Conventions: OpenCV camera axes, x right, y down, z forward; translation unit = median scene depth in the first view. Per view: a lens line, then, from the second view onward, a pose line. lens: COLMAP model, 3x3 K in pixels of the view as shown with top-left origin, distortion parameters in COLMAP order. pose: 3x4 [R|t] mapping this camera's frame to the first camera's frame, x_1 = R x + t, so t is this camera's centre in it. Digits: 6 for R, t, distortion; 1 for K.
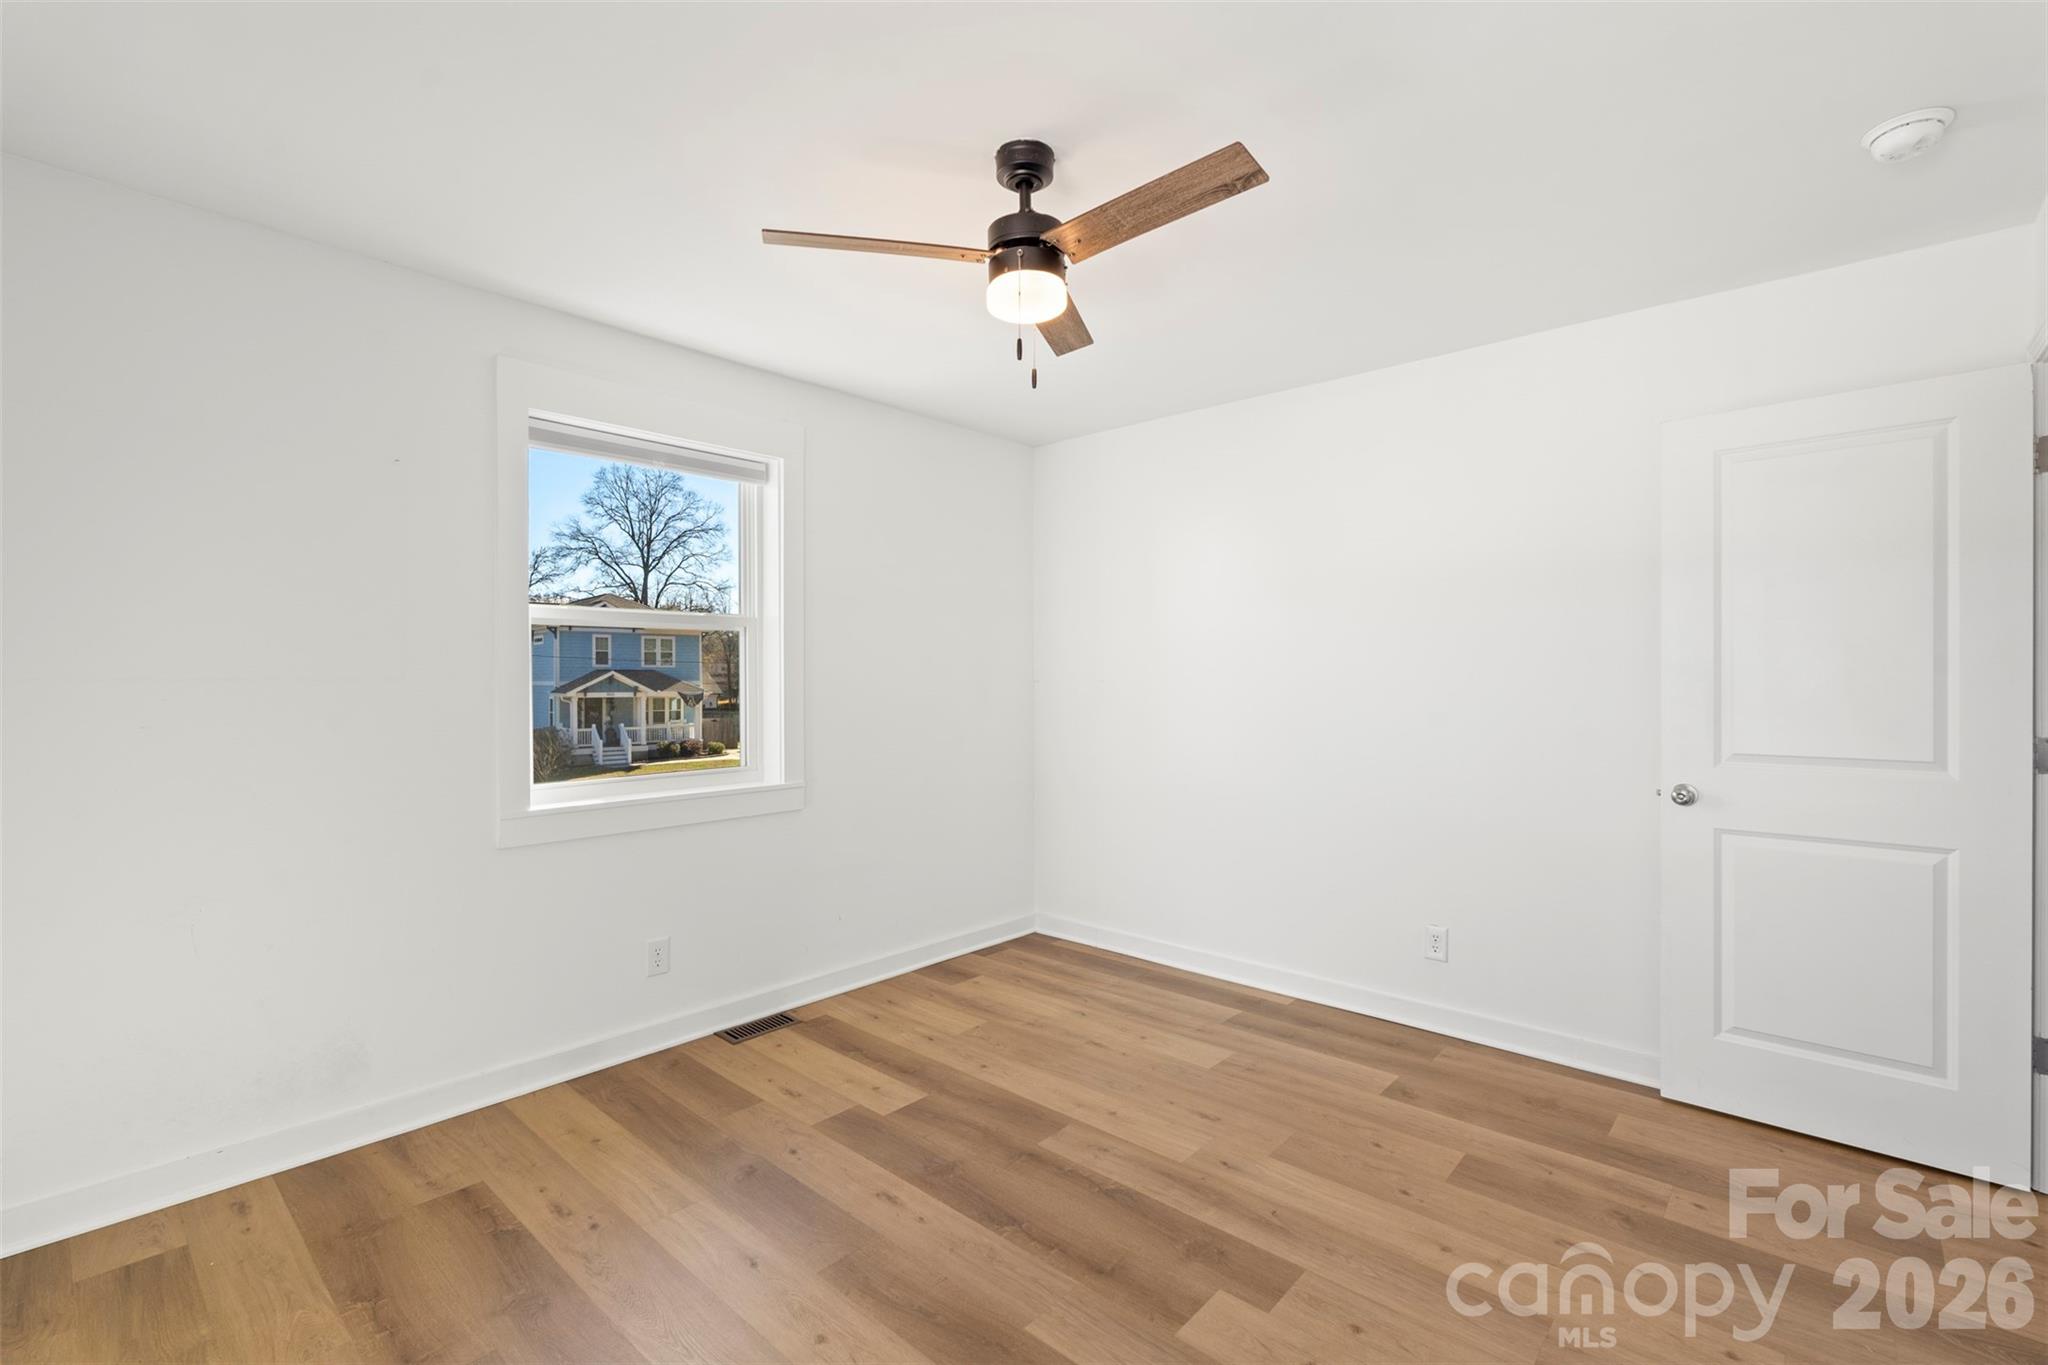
lens RADIAL K [[911.0, 0, 1024.0], [0, 911.0, 682.5], [0, 0, 1]] dist [0.000133, 0.000080]
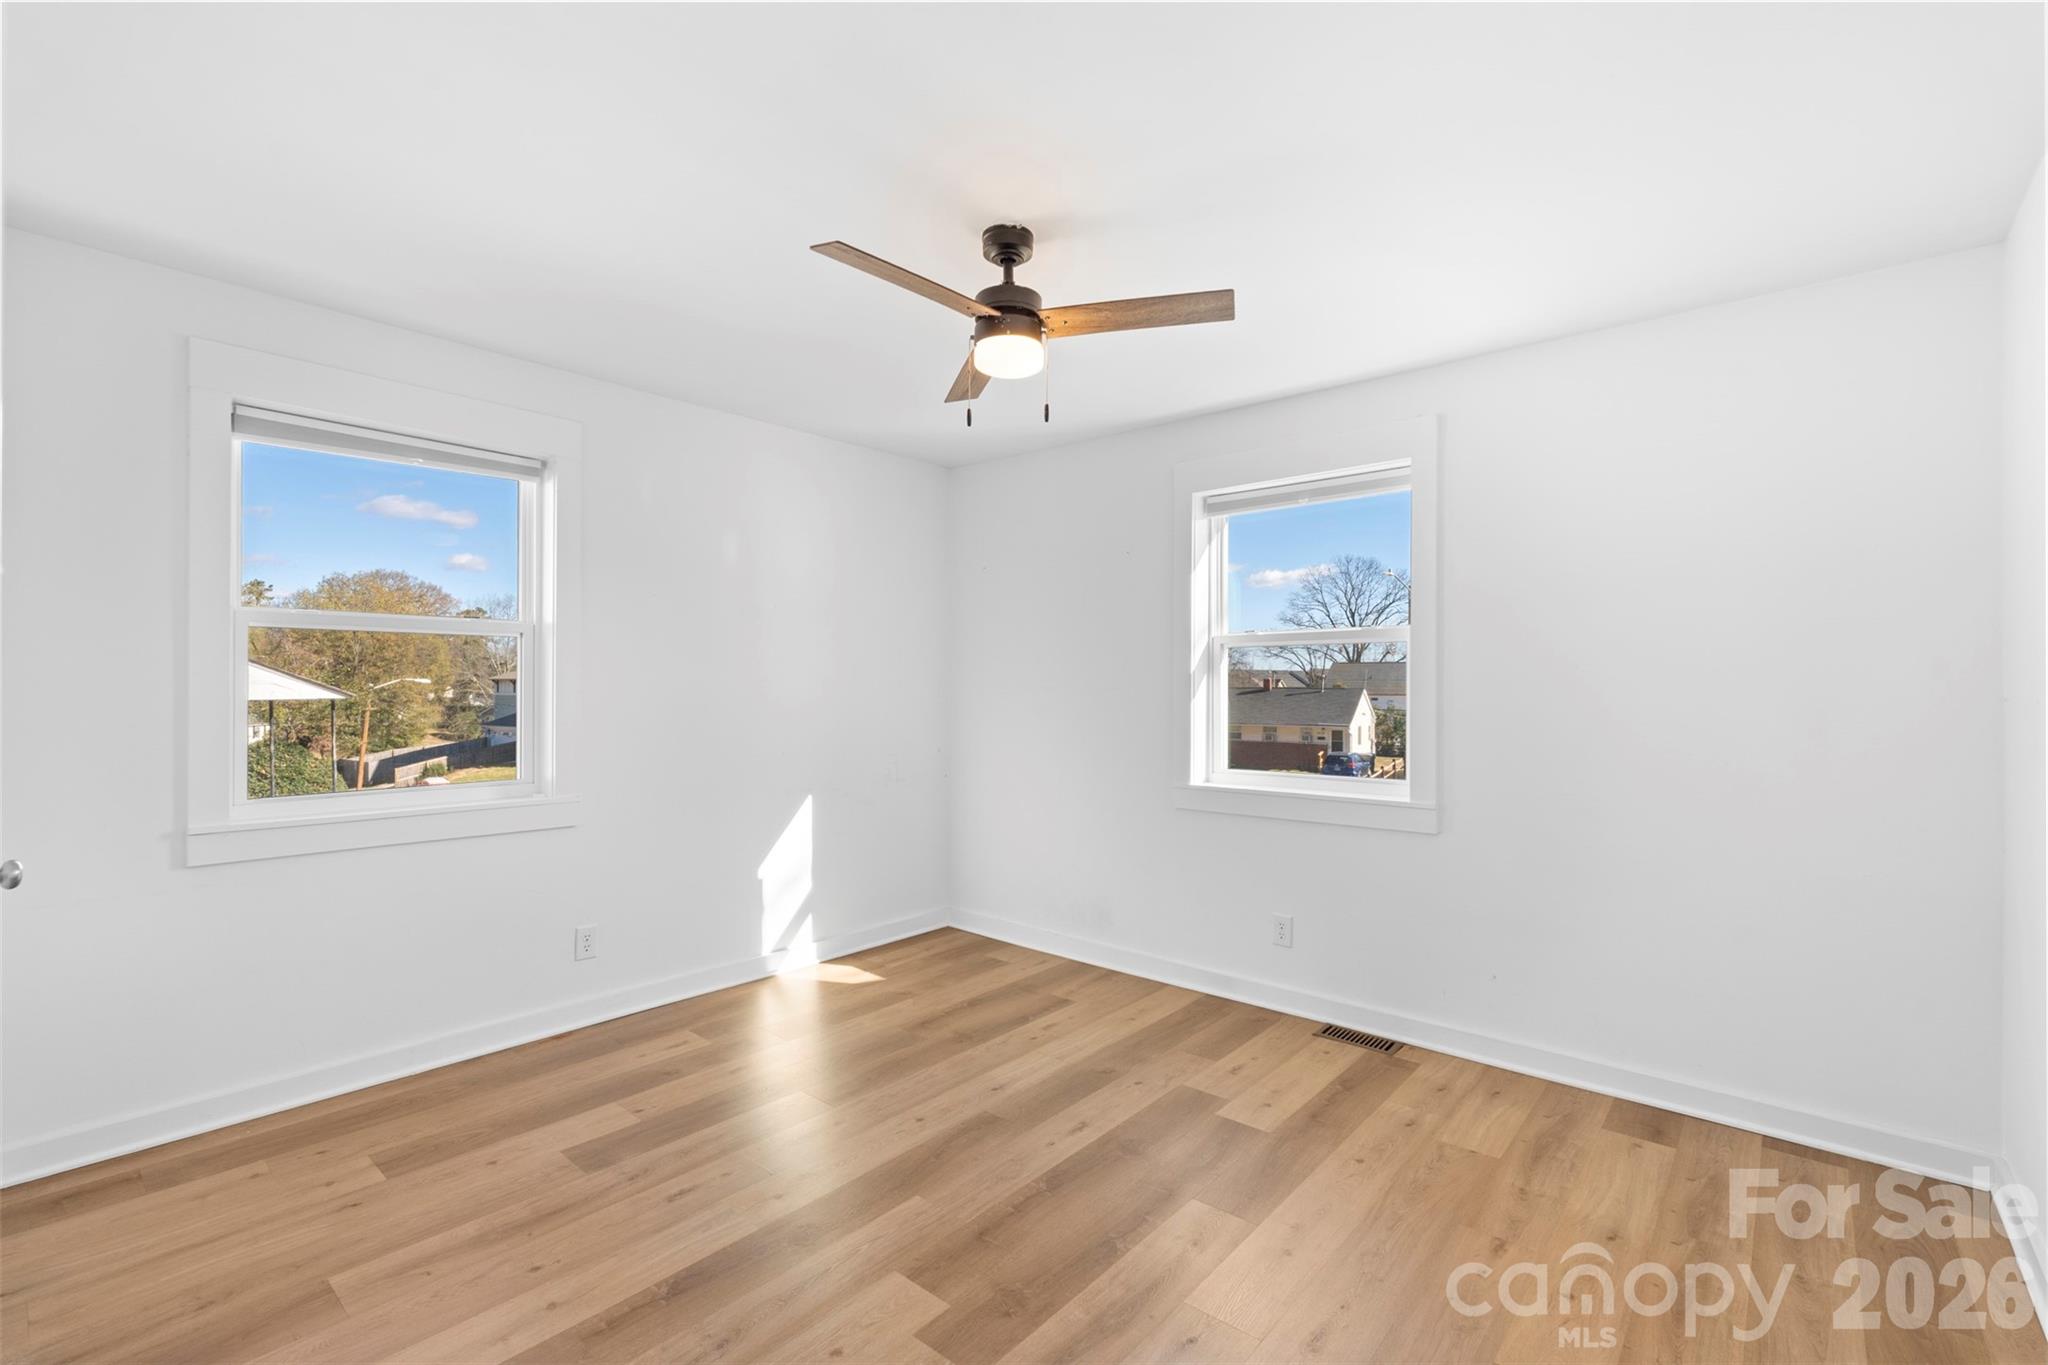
lens RADIAL K [[901.3, 0, 1026.8], [0, 901.3, 684.7], [0, 0, 1]] dist [0.000255, 0.000011]
pose [[0.019072, -0.001487, -0.999817, 0.769474], [-0.010010, 0.999948, -0.001679, -0.006650], [0.999768, 0.010040, 0.019056, 0.677812]]
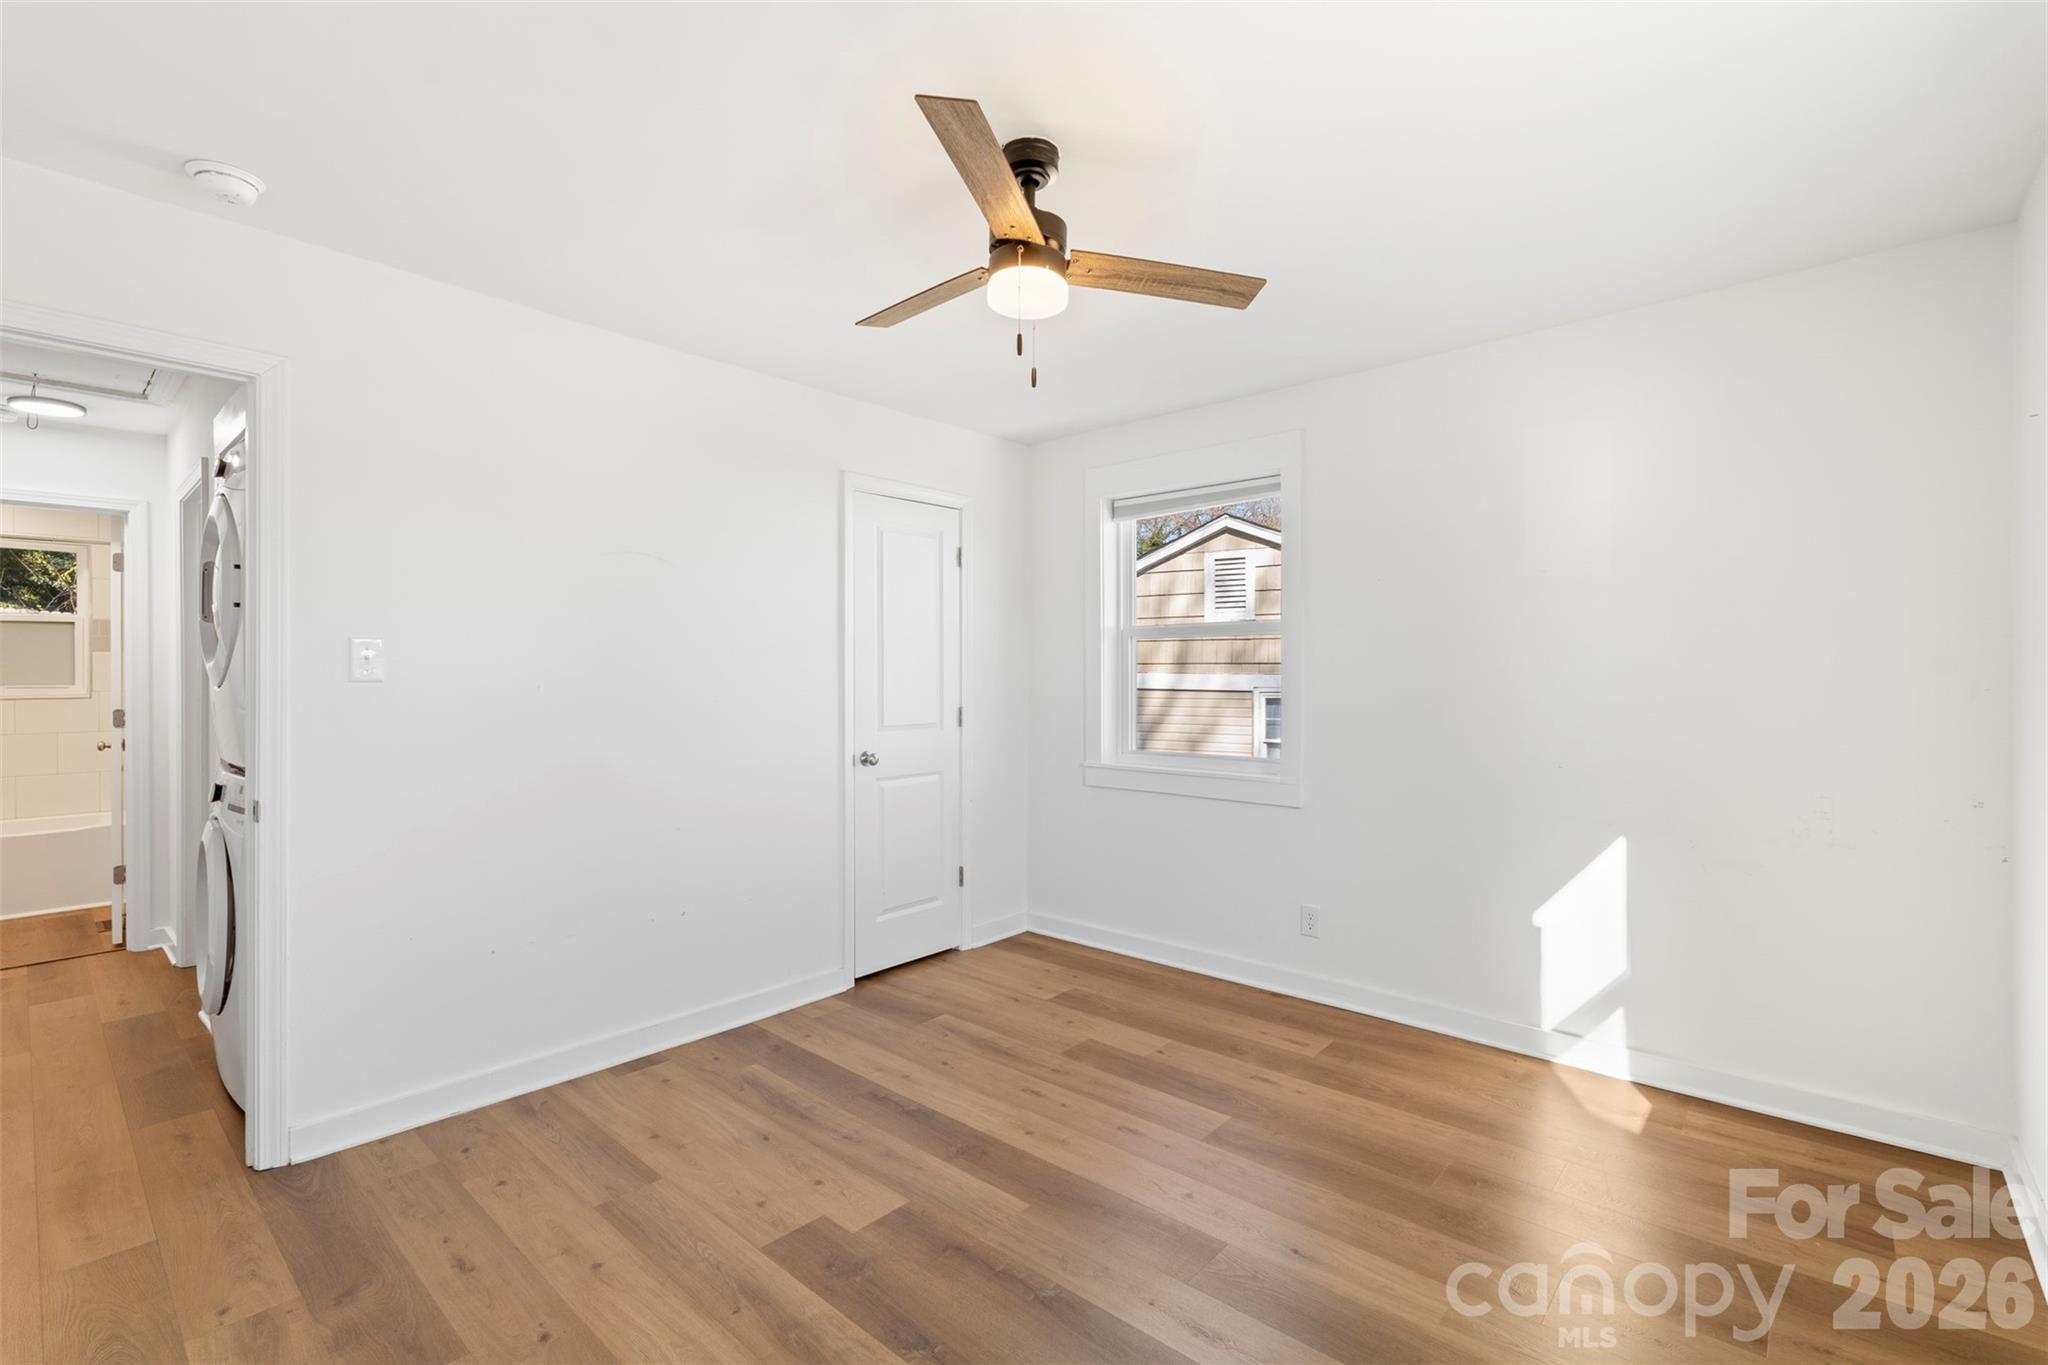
lens RADIAL K [[906.3, 0, 1025.6], [0, 906.3, 678.7], [0, 0, 1]] dist [0.000224, -0.000047]
pose [[-0.999987, 0.002512, -0.004414, 0.006198], [0.002469, 0.999950, 0.009706, -0.011779], [0.004439, 0.009695, -0.999943, 1.342970]]
